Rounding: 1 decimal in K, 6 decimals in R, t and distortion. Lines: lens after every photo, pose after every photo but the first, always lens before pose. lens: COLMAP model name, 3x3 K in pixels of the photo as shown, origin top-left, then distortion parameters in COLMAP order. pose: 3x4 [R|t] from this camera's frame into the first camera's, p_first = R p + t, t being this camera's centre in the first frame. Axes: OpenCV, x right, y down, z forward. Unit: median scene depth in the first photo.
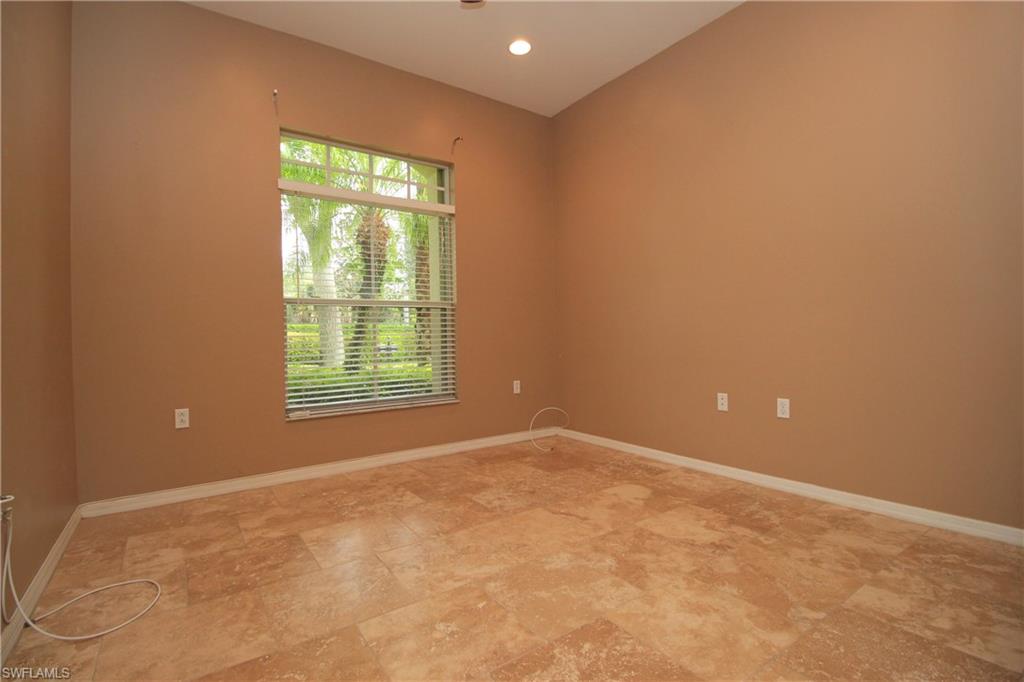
lens RADIAL K [[481.1, 0, 511.6], [0, 481.1, 338.8], [0, 0, 1]] dist [-0.009603, -0.002532]
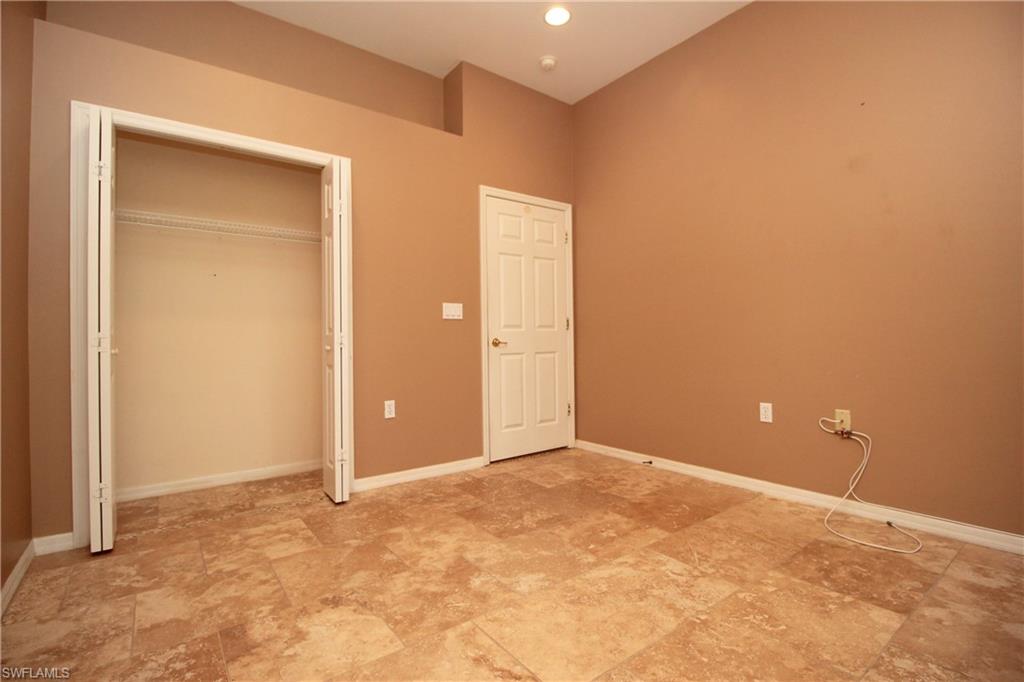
lens RADIAL K [[481.1, 0, 512.4], [0, 481.1, 340.5], [0, 0, 1]] dist [-0.009603, -0.002532]
pose [[-0.999017, 0.031034, -0.031668, 0.151702], [0.030913, 0.999513, 0.004325, -0.010272], [0.031787, 0.003341, -0.999489, 1.983800]]
